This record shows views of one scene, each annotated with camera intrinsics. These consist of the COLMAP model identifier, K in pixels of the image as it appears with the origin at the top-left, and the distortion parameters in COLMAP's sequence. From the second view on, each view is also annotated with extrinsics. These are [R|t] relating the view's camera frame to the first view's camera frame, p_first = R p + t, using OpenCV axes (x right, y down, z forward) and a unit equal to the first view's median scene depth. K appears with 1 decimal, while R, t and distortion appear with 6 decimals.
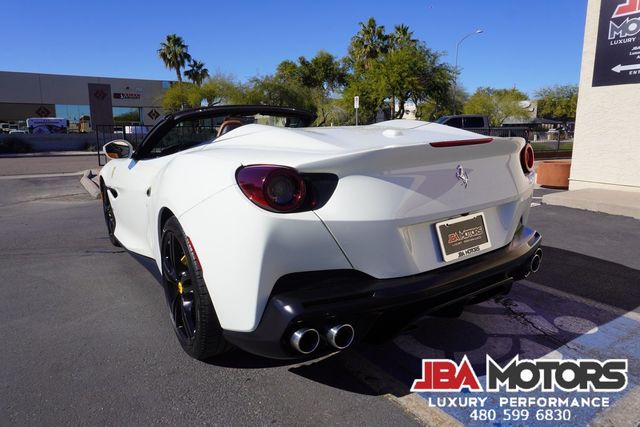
lens RADIAL K [[423.4, 0, 318.0], [0, 423.4, 212.5], [0, 0, 1]] dist [-0.046267, 0.024562]
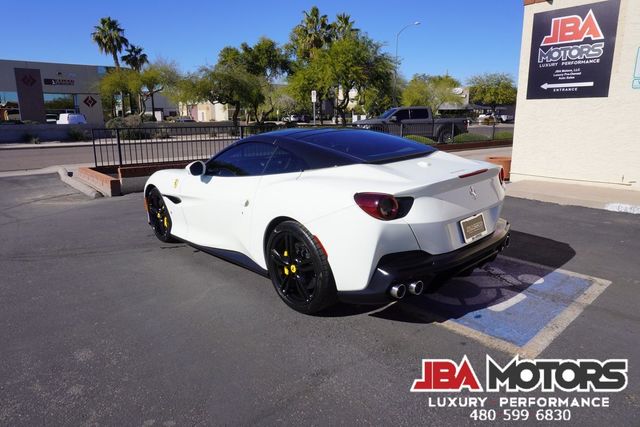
lens RADIAL K [[423.4, 0, 318.6], [0, 423.4, 210.2], [0, 0, 1]] dist [-0.046267, 0.024562]
pose [[0.989914, -0.034266, 0.137464, -0.024506], [0.030020, 0.999010, 0.032845, -0.004370], [-0.138454, -0.028387, 0.989962, -0.028888]]
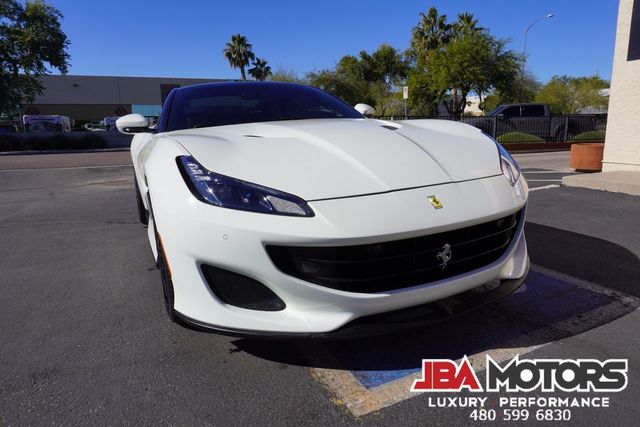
lens RADIAL K [[423.4, 0, 318.4], [0, 423.4, 211.9], [0, 0, 1]] dist [-0.046267, 0.024562]
pose [[0.988598, 0.011802, -0.150114, 0.019479], [-0.010585, 0.999904, 0.008906, 0.005360], [0.150205, -0.007216, 0.988629, -0.003467]]
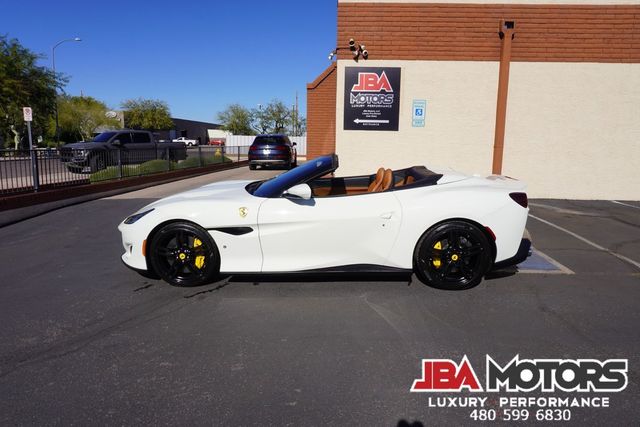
lens RADIAL K [[423.4, 0, 320.8], [0, 423.4, 212.2], [0, 0, 1]] dist [-0.046267, 0.024562]
pose [[0.576906, -0.117453, 0.808322, -0.127604], [0.131937, 0.990012, 0.049690, -0.012054], [-0.806085, 0.077981, 0.586640, 0.018289]]
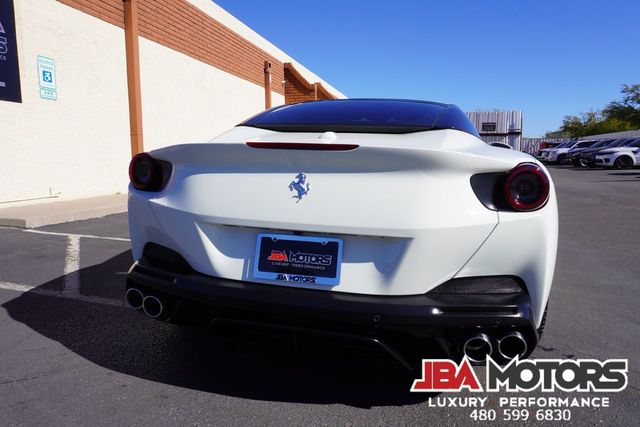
lens RADIAL K [[423.4, 0, 319.2], [0, 423.4, 214.3], [0, 0, 1]] dist [-0.046267, 0.024562]
pose [[-0.681492, -0.084934, 0.726880, -0.071207], [0.145209, 0.957800, 0.248058, -0.025646], [-0.717274, 0.274600, -0.640400, 0.164594]]
